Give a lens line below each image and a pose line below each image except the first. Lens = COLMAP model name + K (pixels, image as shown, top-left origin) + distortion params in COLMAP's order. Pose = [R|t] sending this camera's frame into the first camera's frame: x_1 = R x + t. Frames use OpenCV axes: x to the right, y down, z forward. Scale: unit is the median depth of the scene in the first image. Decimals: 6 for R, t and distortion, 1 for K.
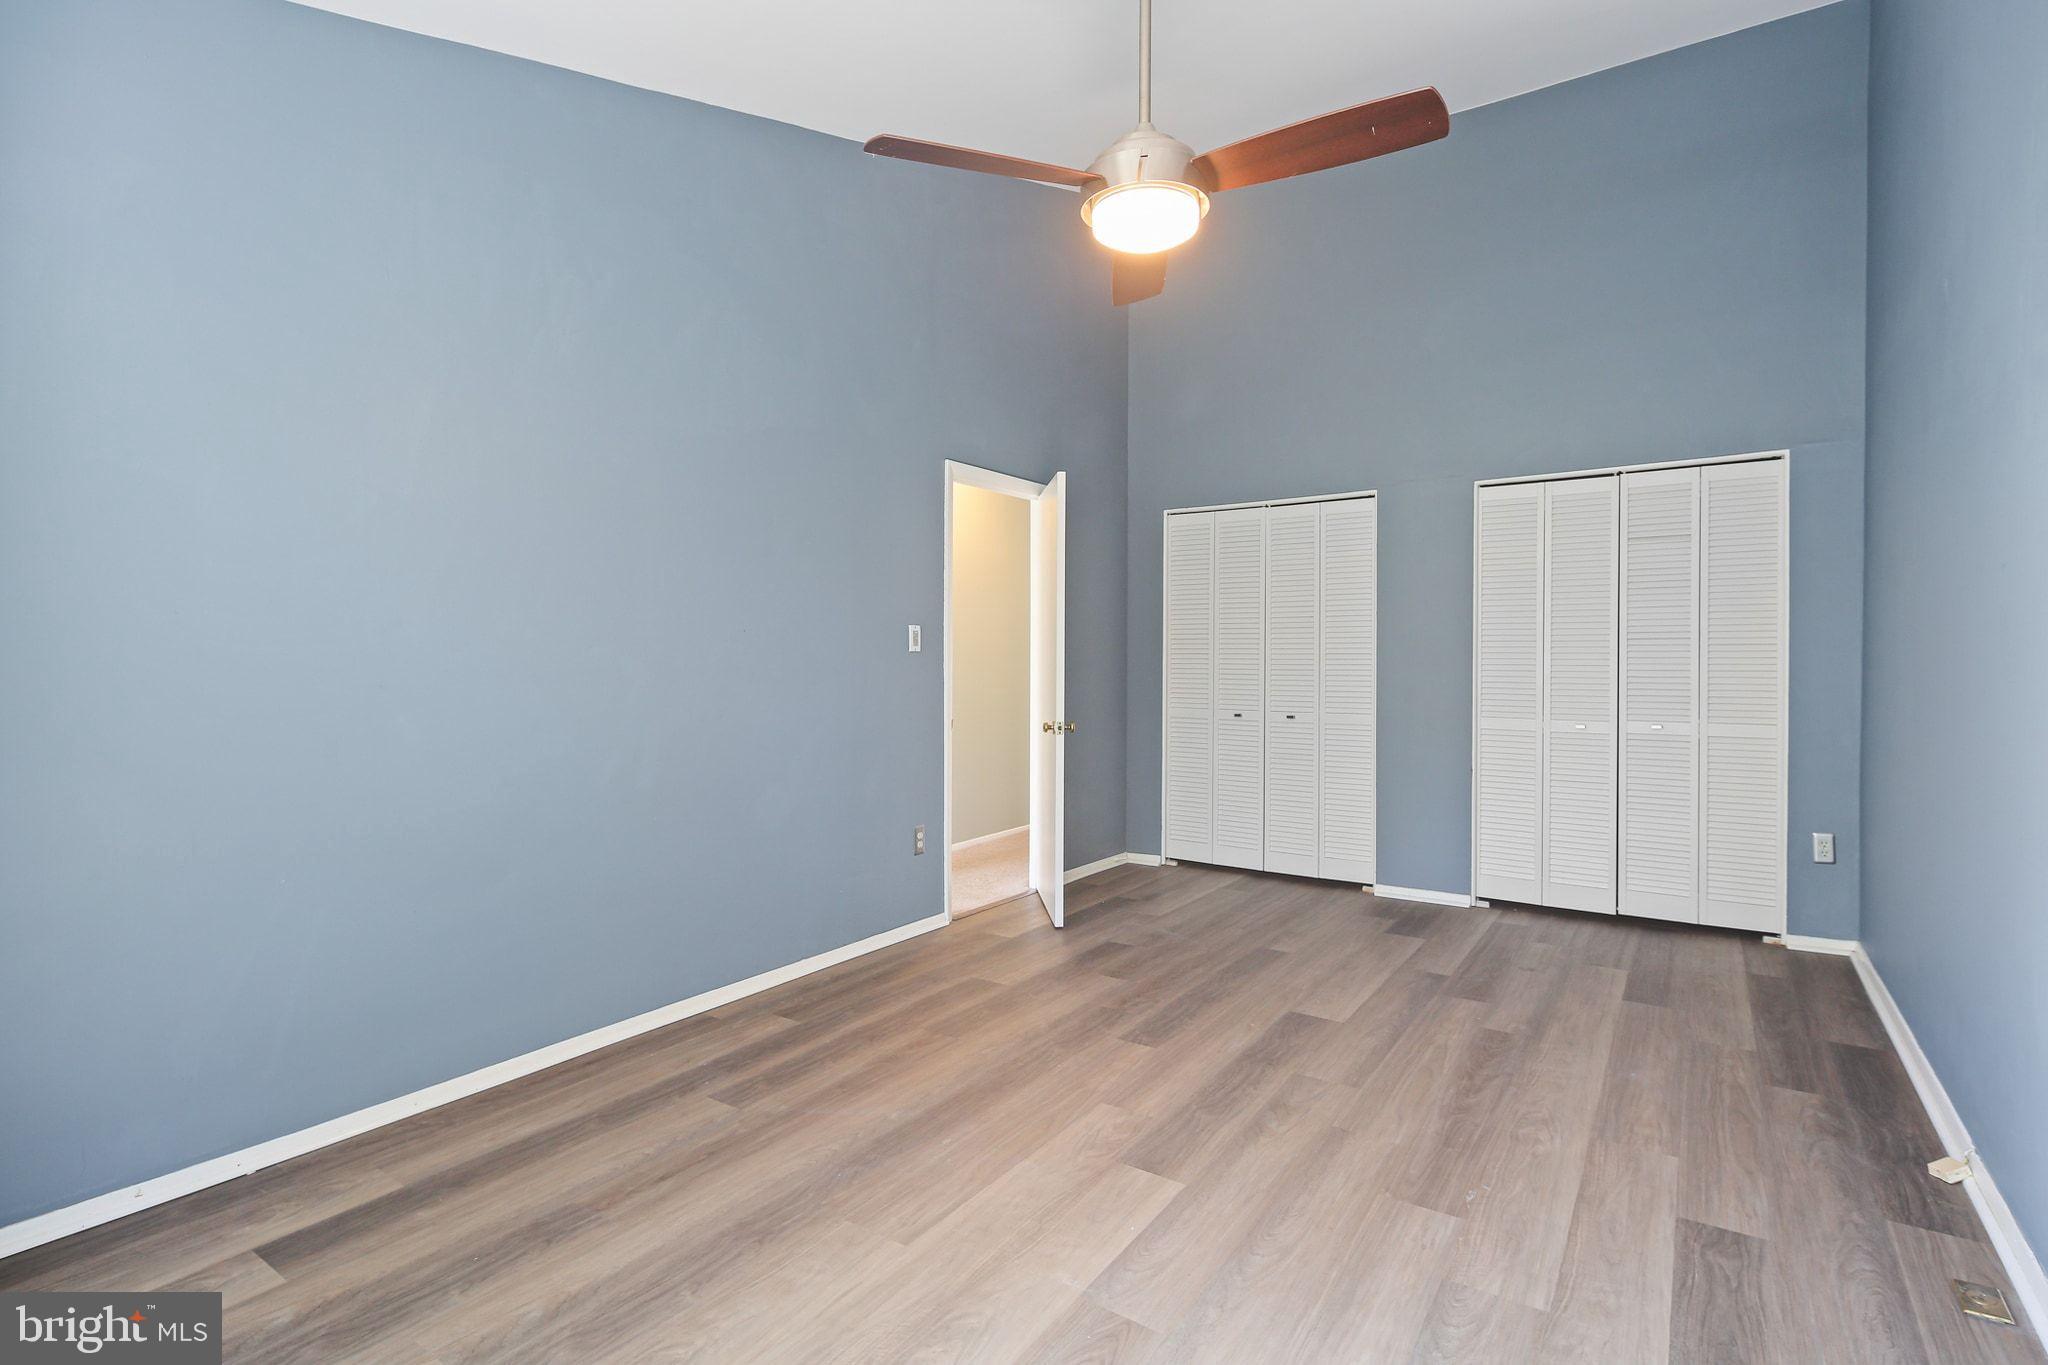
lens RADIAL K [[987.7, 0, 1024.6], [0, 987.7, 672.5], [0, 0, 1]] dist [-0.000795, -0.000082]
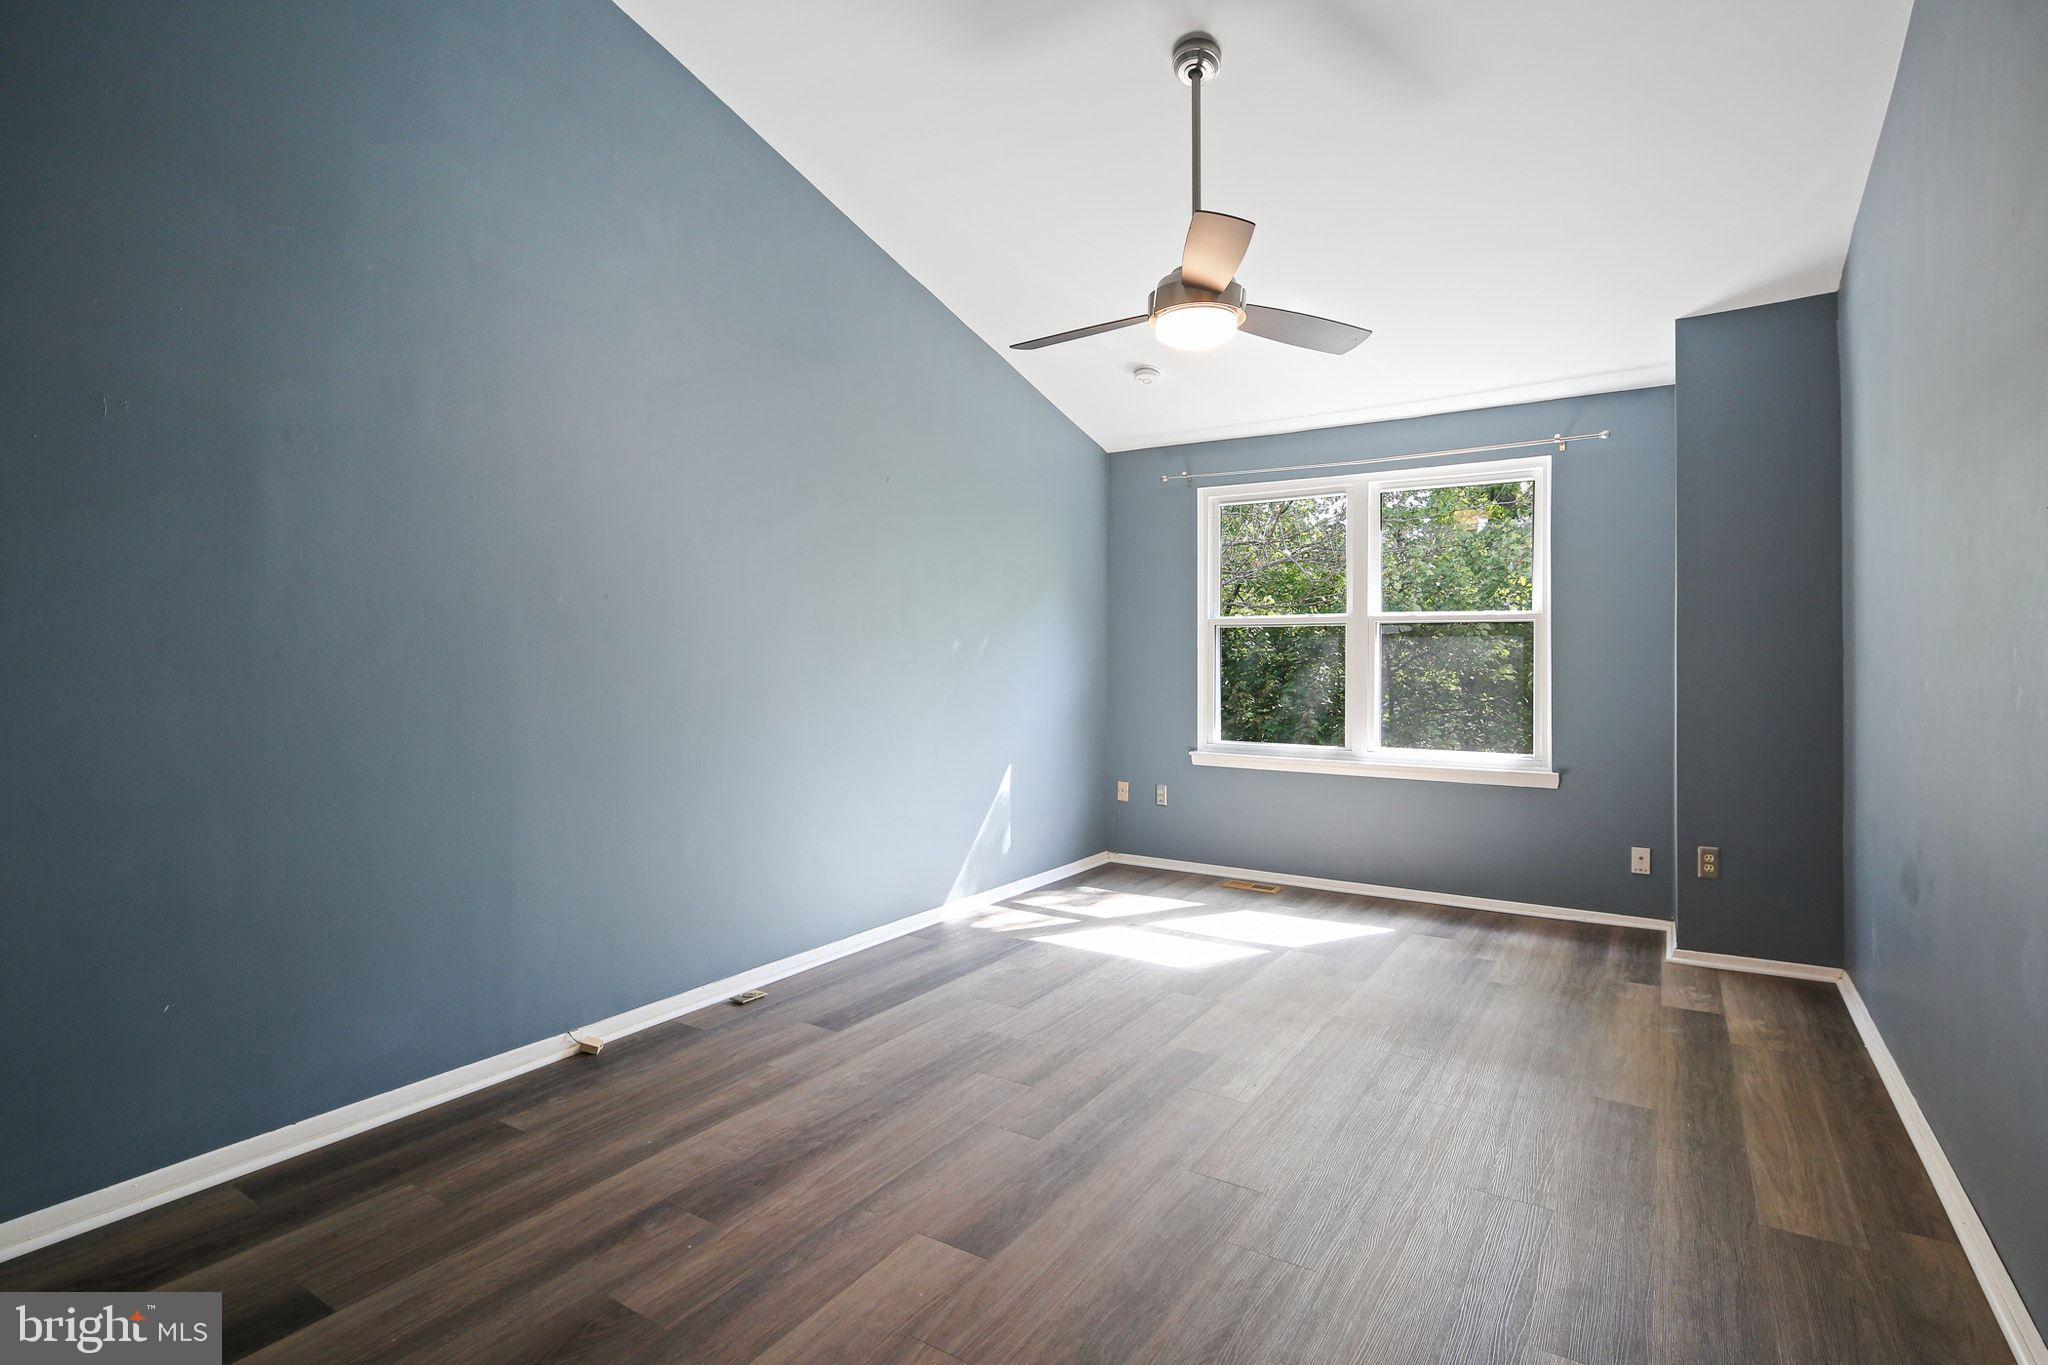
lens RADIAL K [[987.7, 0, 1023.9], [0, 987.7, 671.3], [0, 0, 1]] dist [-0.000795, -0.000082]
pose [[-0.999804, 0.001033, -0.019766, 0.341447], [0.000455, 0.999573, 0.029232, -0.033556], [0.019788, 0.029217, -0.999377, 2.082444]]
